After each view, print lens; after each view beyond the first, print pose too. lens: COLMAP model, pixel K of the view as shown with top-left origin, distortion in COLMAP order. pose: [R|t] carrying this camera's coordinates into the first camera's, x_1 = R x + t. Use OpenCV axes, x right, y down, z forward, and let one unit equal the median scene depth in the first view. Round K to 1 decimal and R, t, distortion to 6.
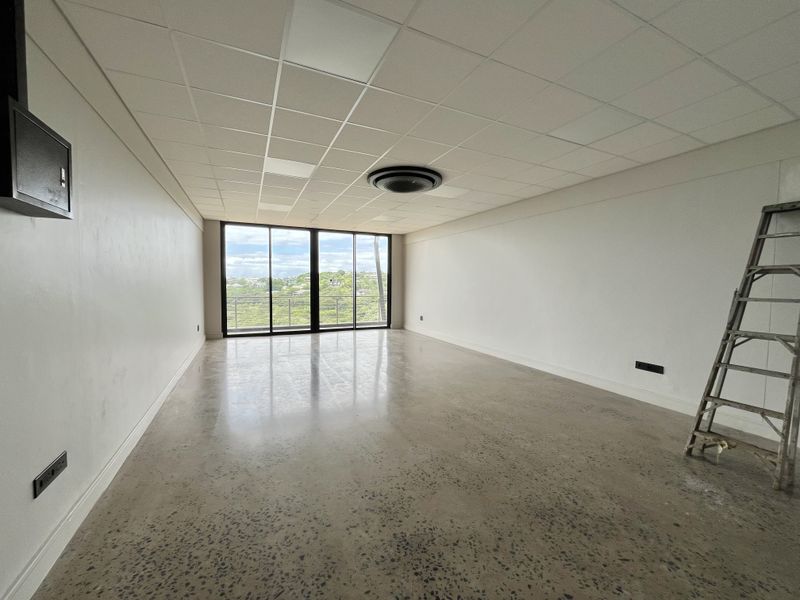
lens RADIAL K [[322.9, 0, 396.3], [0, 322.9, 300.0], [0, 0, 1]] dist [-0.001919, -0.000073]
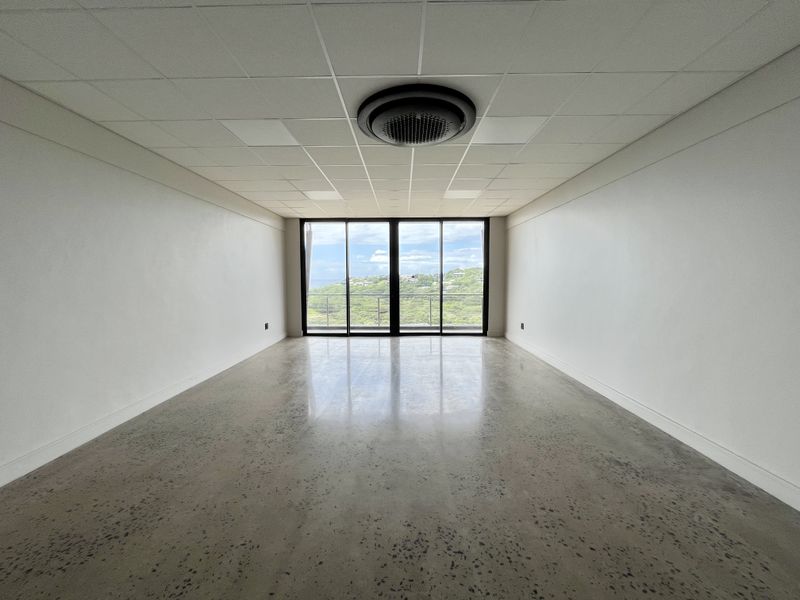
lens RADIAL K [[317.5, 0, 400.0], [0, 317.5, 300.0], [0, 0, 1]] dist [0.001464, 0.000093]
pose [[0.898240, 0.019623, -0.439067, 0.154346], [-0.013806, 0.999770, 0.016439, -0.013456], [0.439289, -0.008704, 0.898304, 0.228734]]
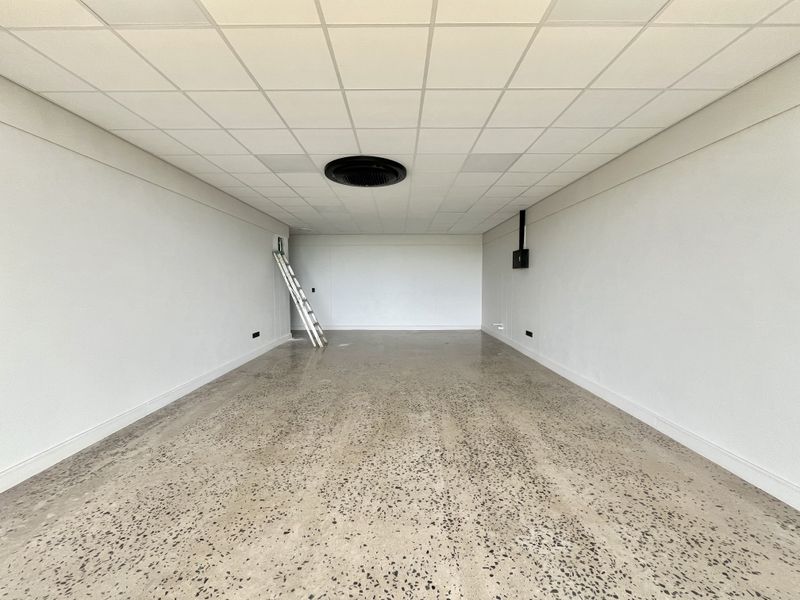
lens RADIAL K [[322.9, 0, 396.3], [0, 322.9, 300.0], [0, 0, 1]] dist [-0.001919, -0.000073]
pose [[-0.899977, -0.025334, 0.435200, -0.258793], [0.020880, 0.994659, 0.101081, -0.055767], [-0.435437, 0.100057, -0.894642, 1.007186]]
